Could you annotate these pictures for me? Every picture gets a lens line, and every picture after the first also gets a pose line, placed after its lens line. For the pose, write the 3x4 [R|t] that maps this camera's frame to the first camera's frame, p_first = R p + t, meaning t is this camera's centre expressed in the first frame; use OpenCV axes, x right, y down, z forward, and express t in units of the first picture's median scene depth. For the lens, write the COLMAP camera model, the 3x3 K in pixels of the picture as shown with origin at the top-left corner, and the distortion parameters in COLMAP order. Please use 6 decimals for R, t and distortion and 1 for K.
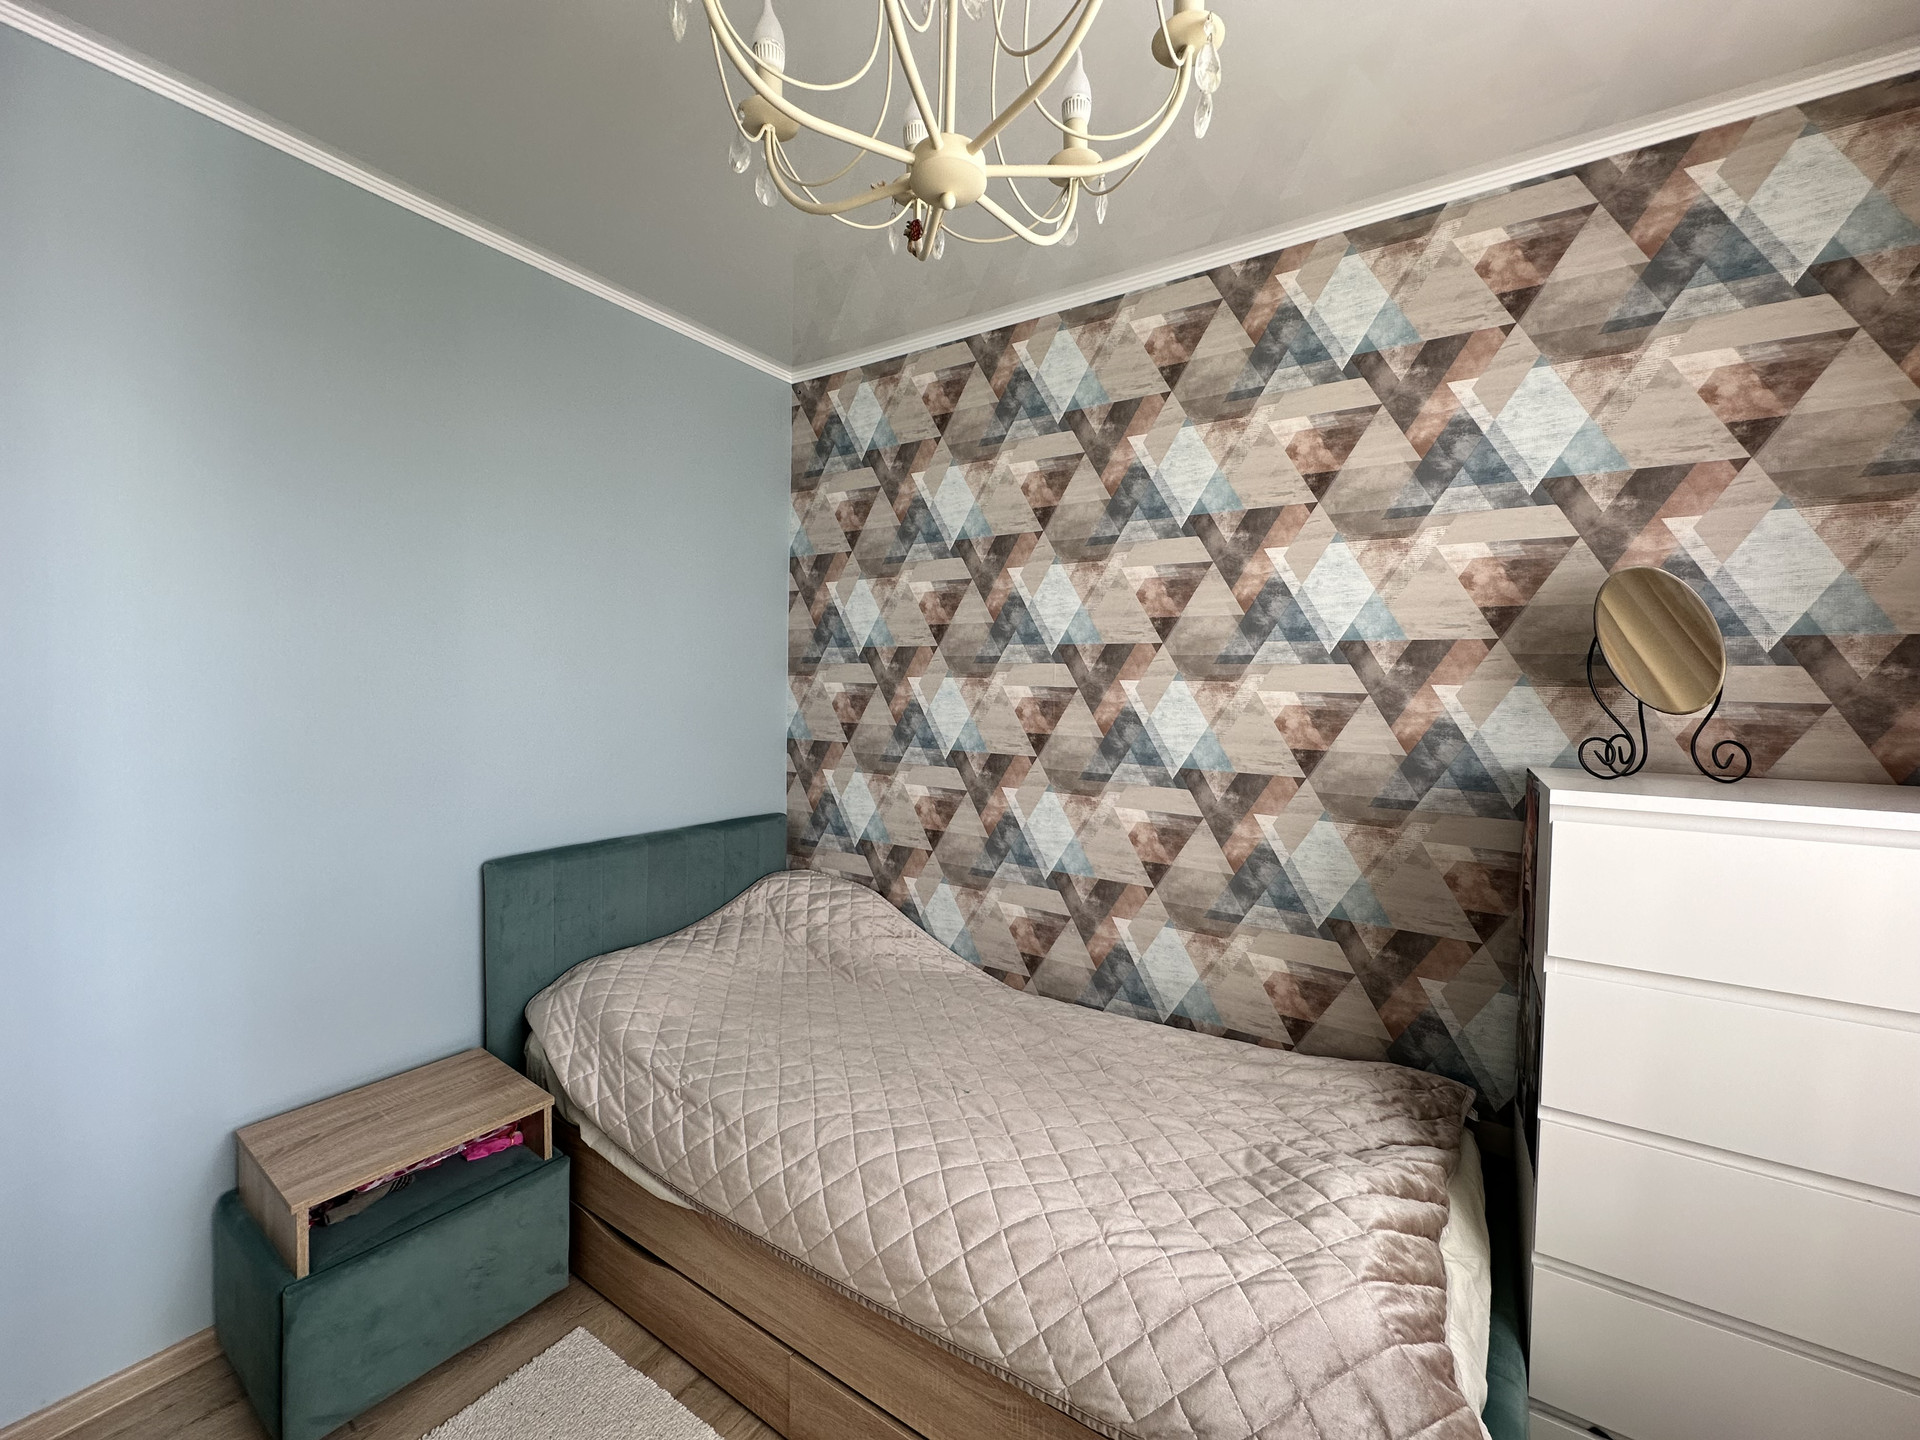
lens RADIAL K [[769.9, 0, 966.7], [0, 769.9, 719.2], [0, 0, 1]] dist [-0.000105, 0.000042]
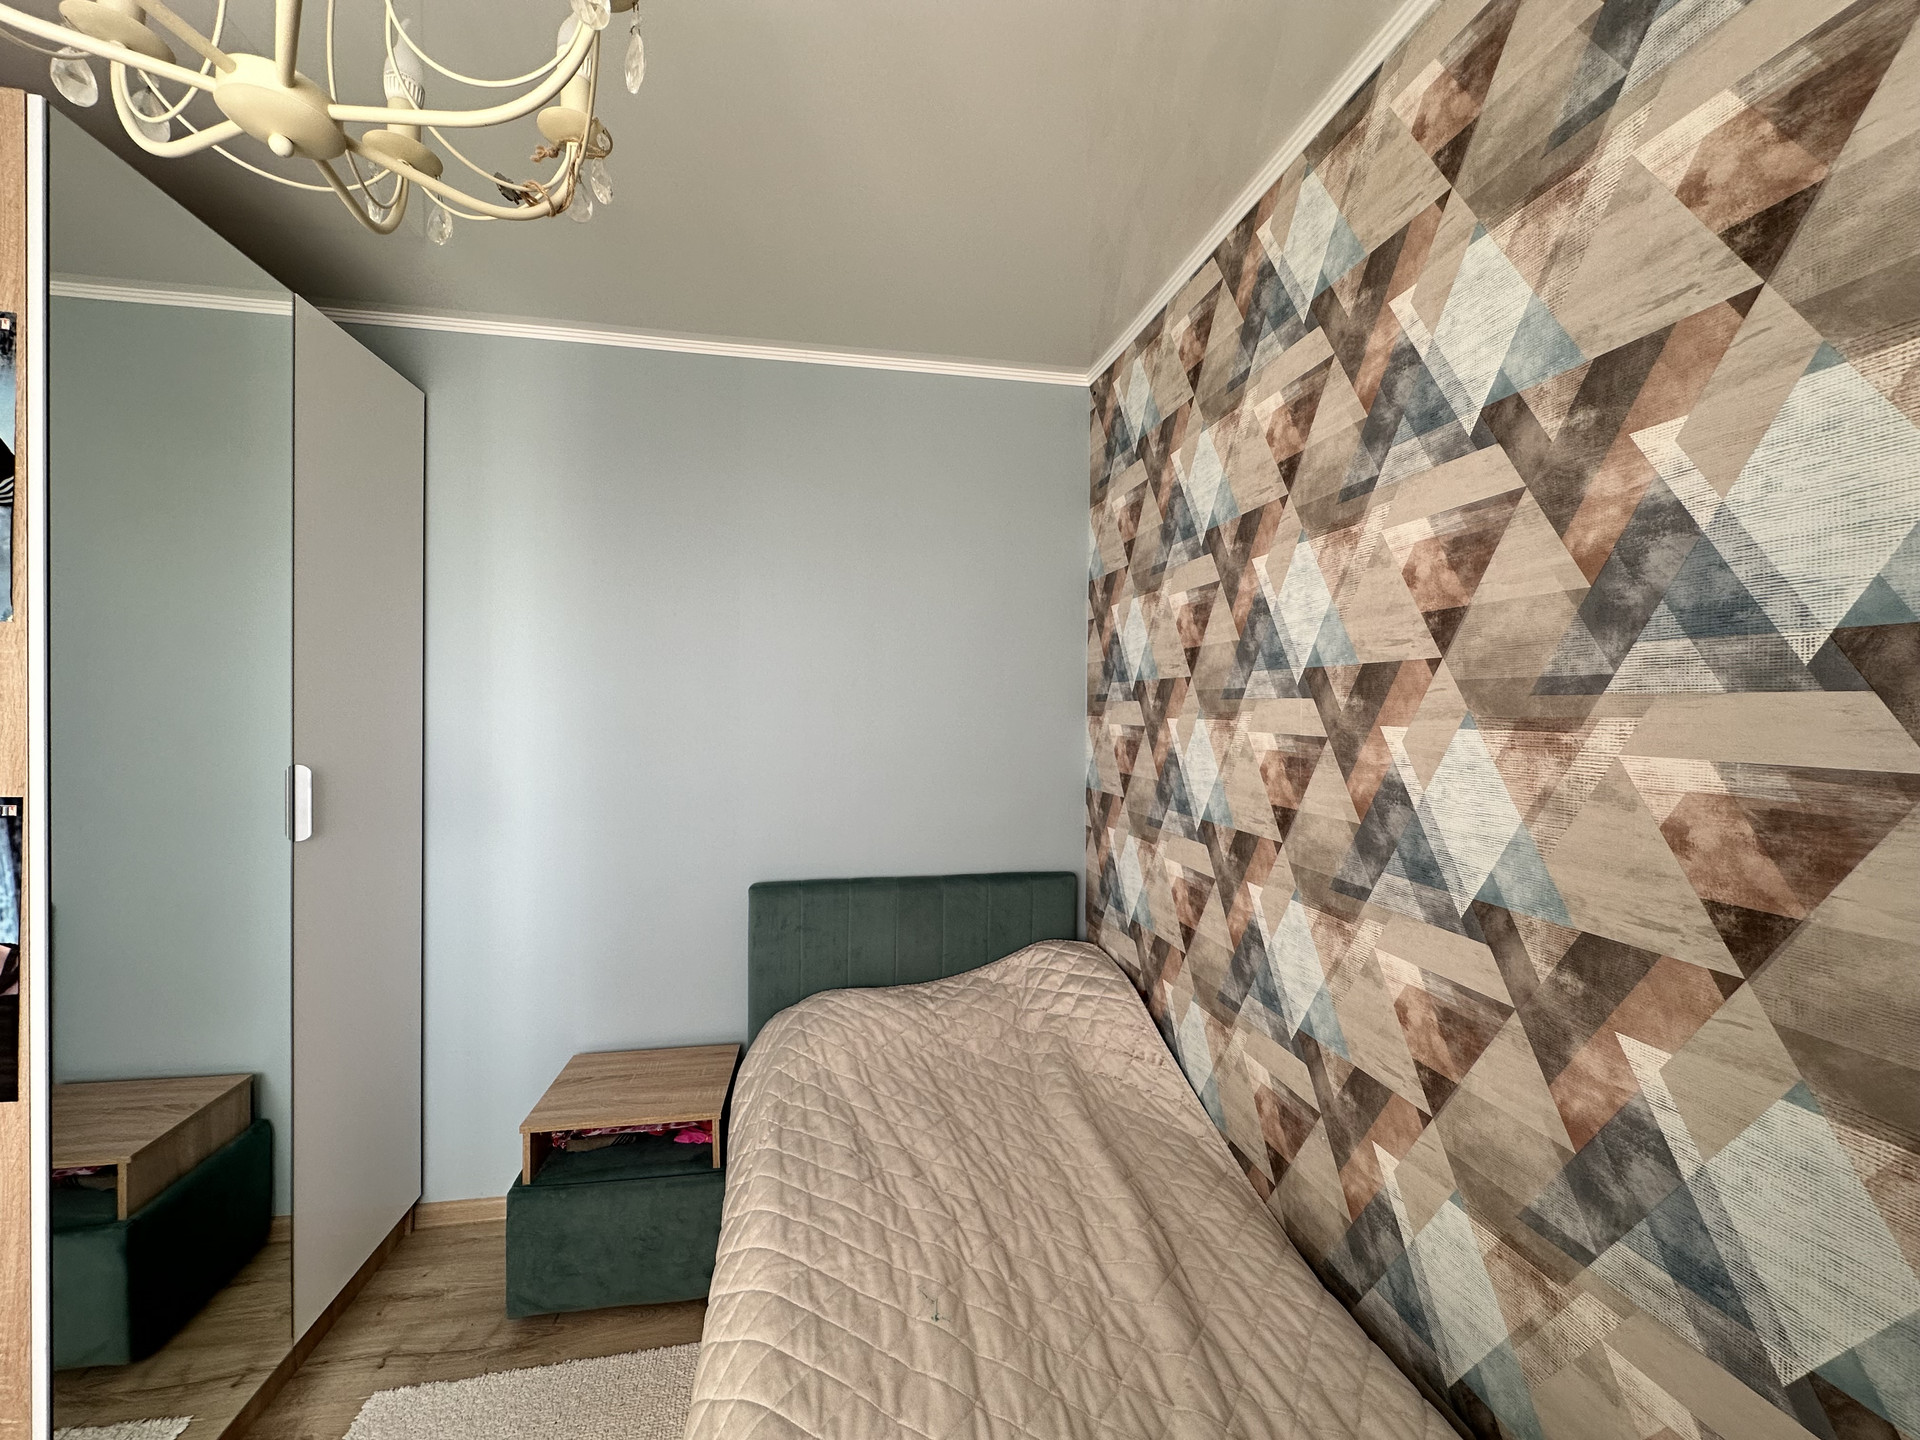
lens RADIAL K [[769.9, 0, 949.1], [0, 769.9, 718.7], [0, 0, 1]] dist [-0.000105, 0.000042]
pose [[0.693452, -0.006443, -0.720474, 0.429315], [-0.020578, 0.999375, -0.028743, -0.036719], [0.720209, 0.034758, 0.692886, 0.412431]]
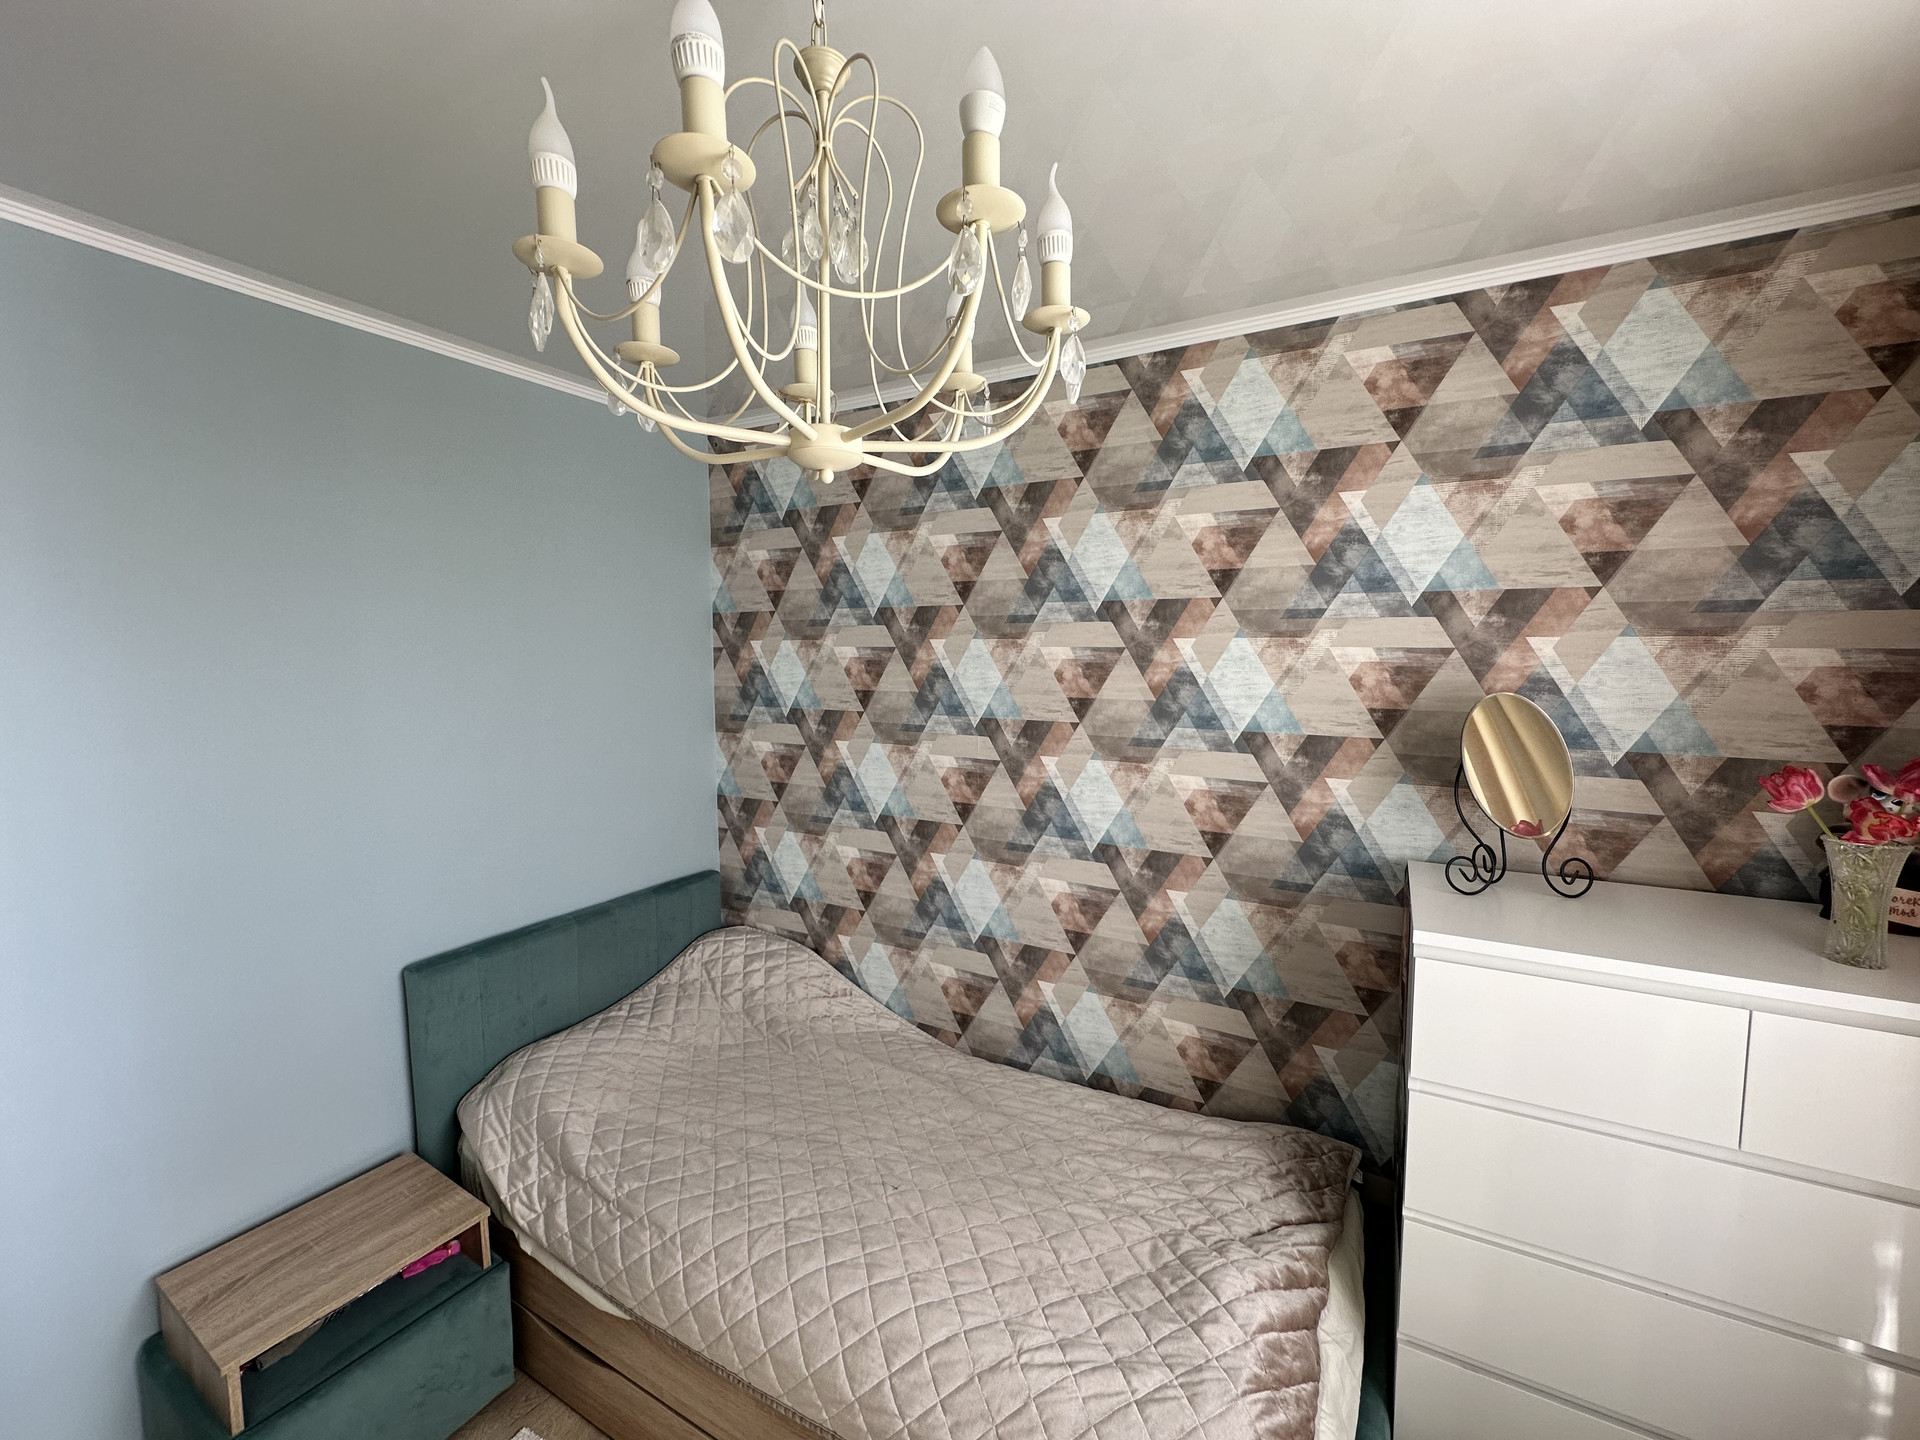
lens RADIAL K [[769.9, 0, 966.7], [0, 769.9, 722.2], [0, 0, 1]] dist [-0.000105, 0.000042]
pose [[0.997266, -0.027197, 0.068707, 0.034505], [0.023641, 0.998365, 0.052044, -0.167760], [-0.070010, -0.050278, 0.996278, -0.019600]]
